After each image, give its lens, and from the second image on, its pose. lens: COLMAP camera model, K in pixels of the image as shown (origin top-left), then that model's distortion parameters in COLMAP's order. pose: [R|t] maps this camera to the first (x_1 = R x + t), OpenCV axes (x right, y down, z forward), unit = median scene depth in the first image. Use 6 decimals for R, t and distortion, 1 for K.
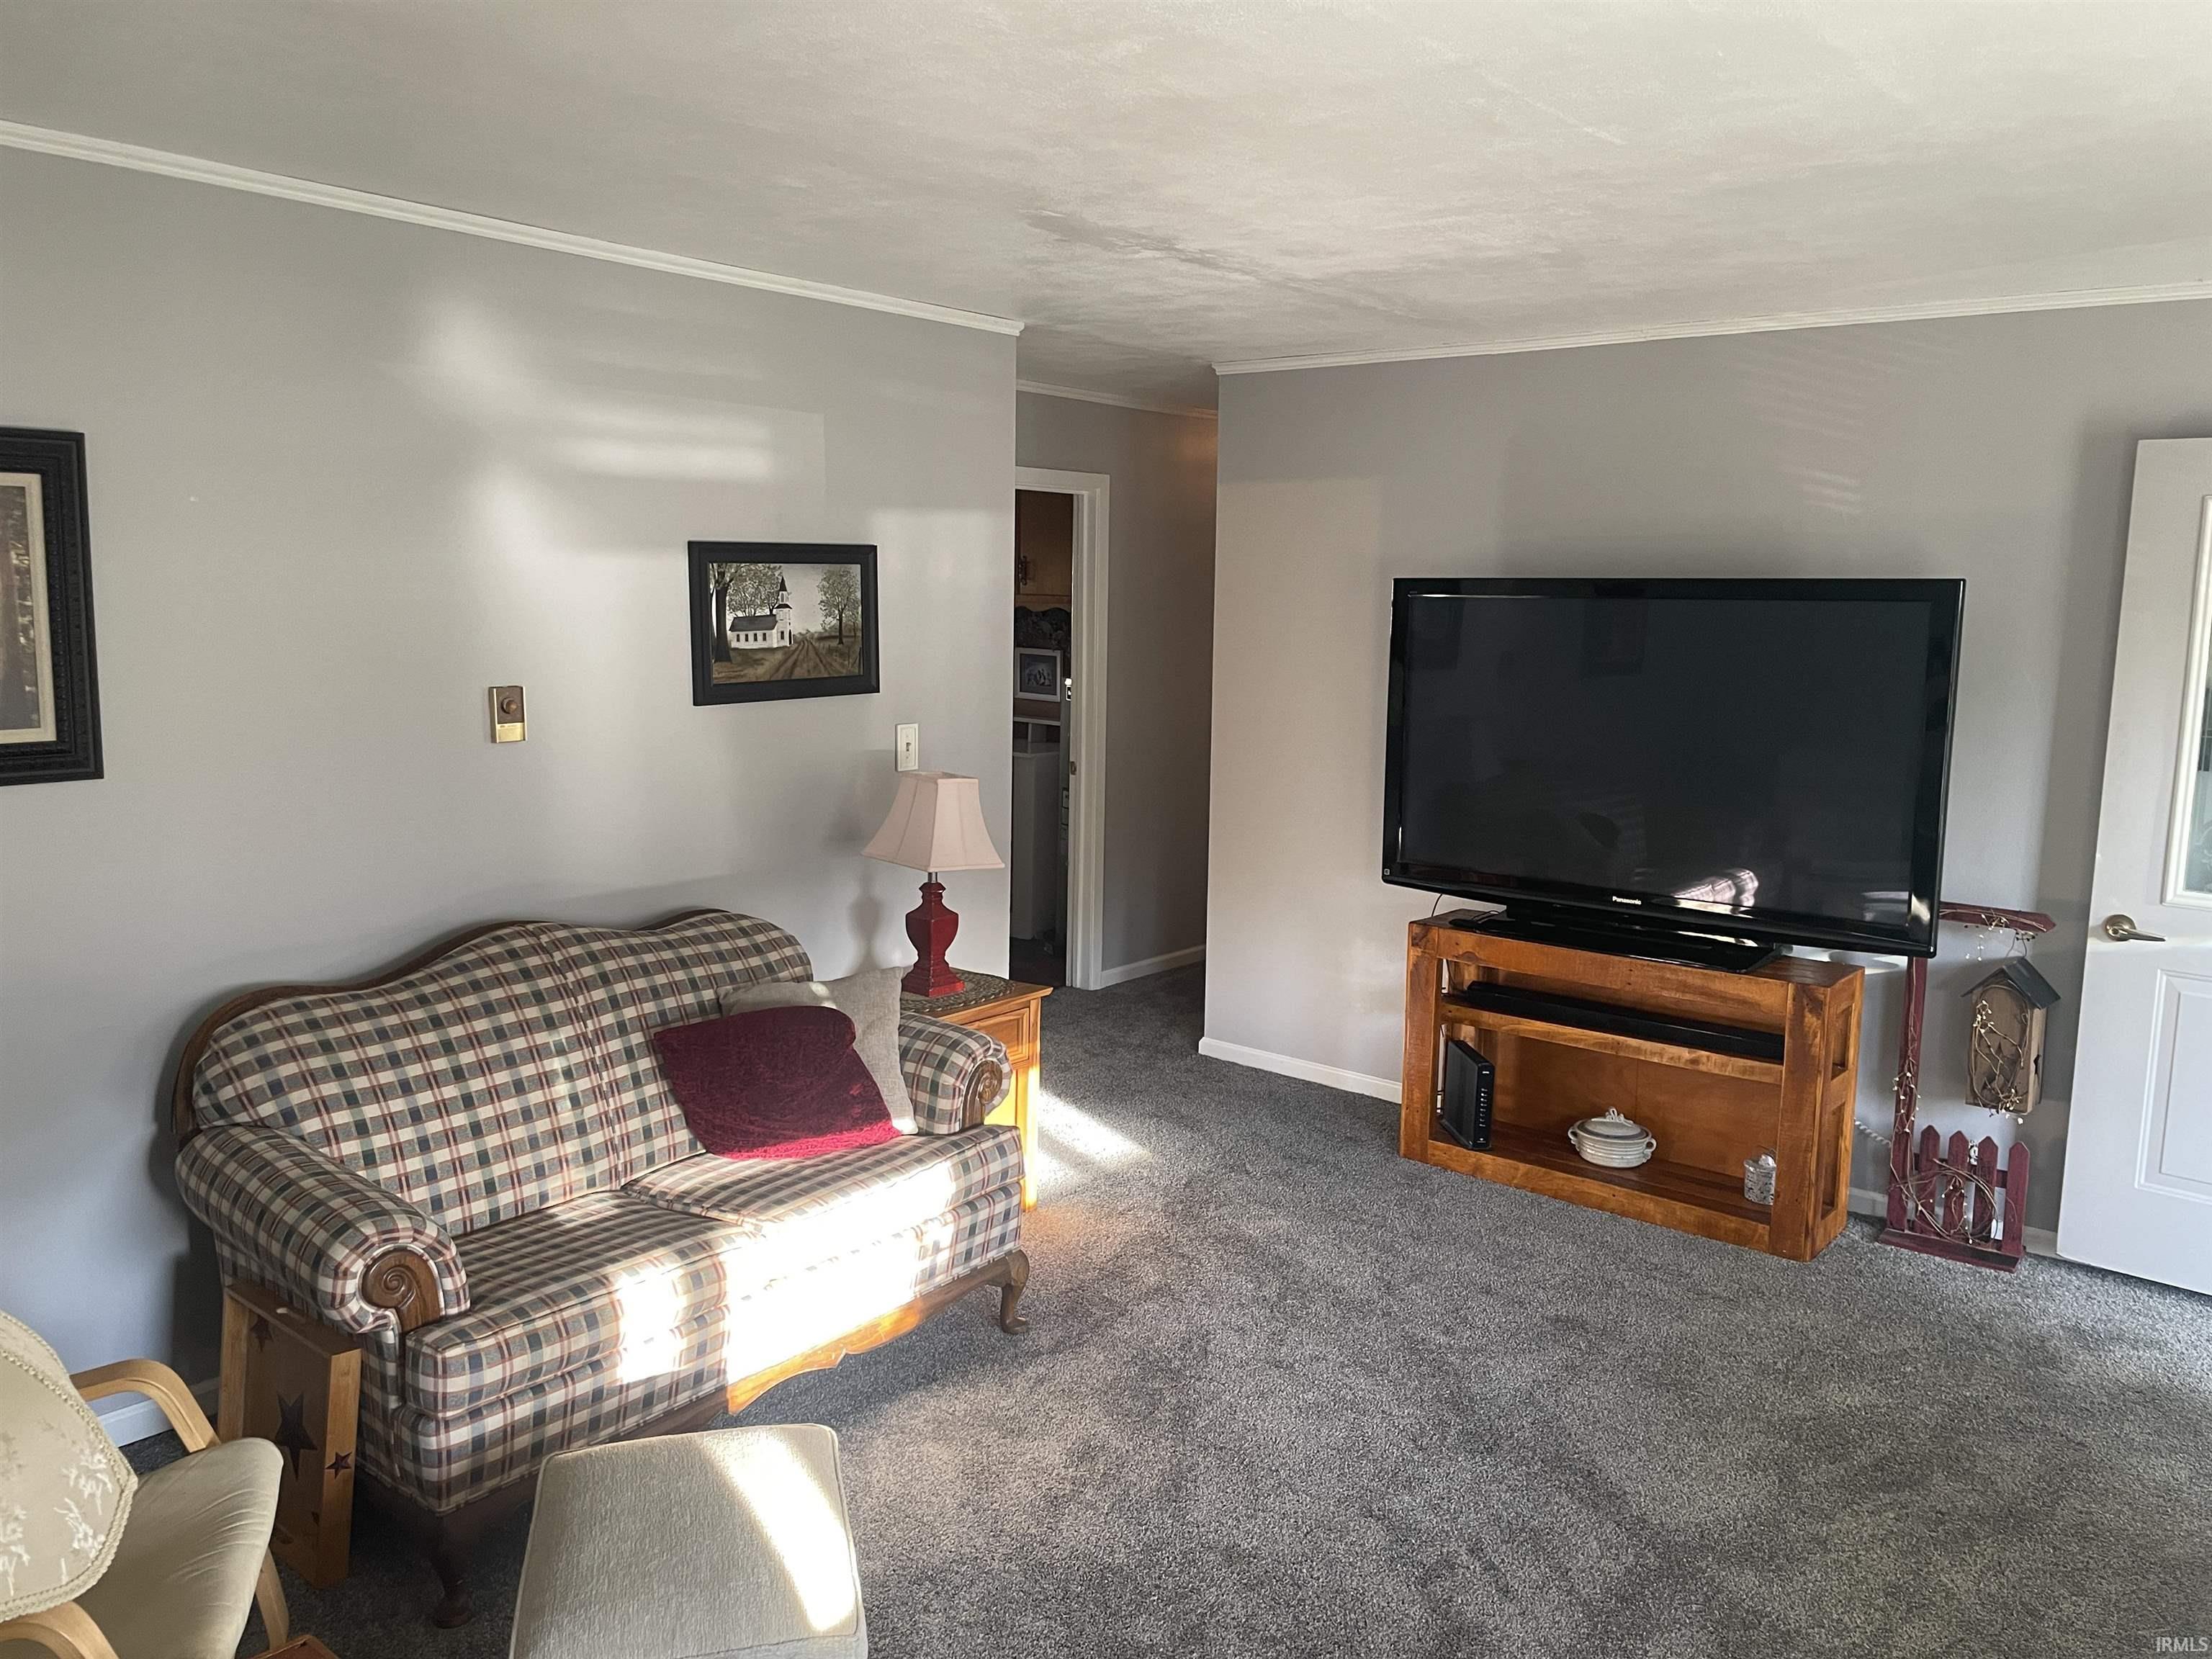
lens RADIAL K [[1675.3, 0, 1122.6], [0, 1675.3, 823.5], [0, 0, 1]] dist [0.097099, -0.102514]
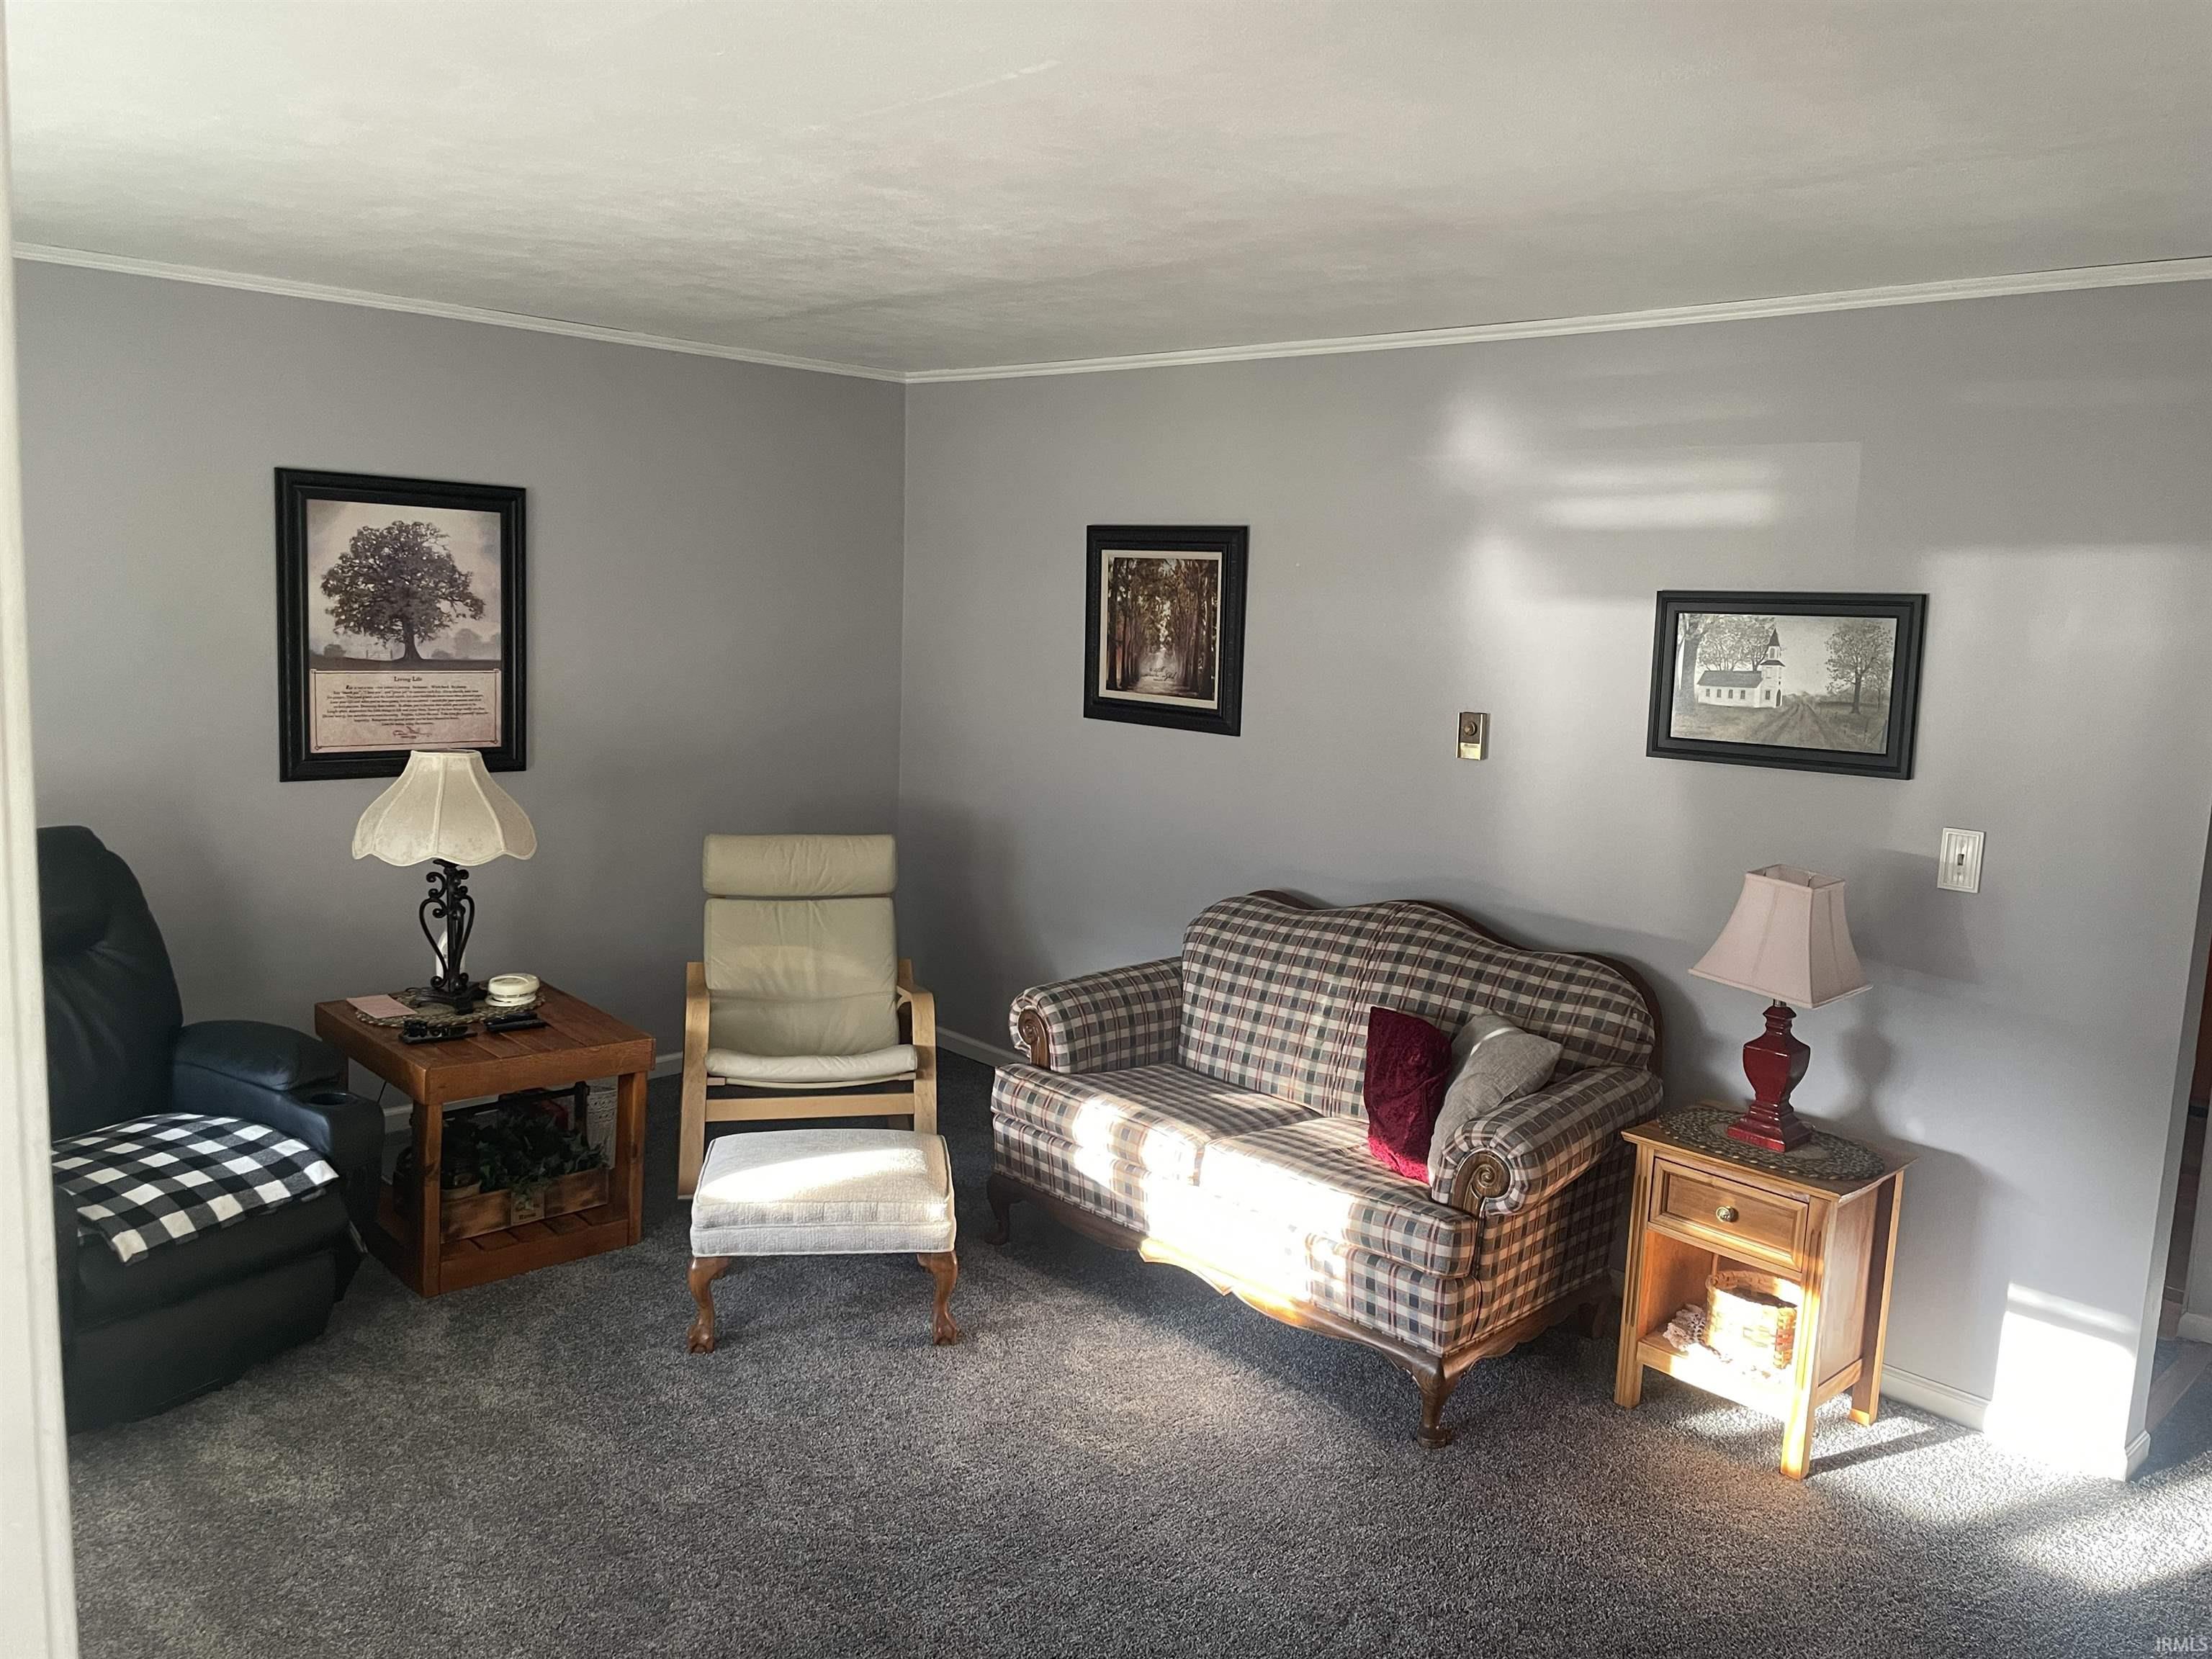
lens RADIAL K [[1675.3, 0, 1128.1], [0, 1675.3, 810.0], [0, 0, 1]] dist [0.097099, -0.102514]
pose [[-0.112205, 0.111820, -0.987373, 0.882630], [-0.186055, 0.973711, 0.131416, -0.130413], [0.976112, 0.198451, -0.088450, 0.923412]]
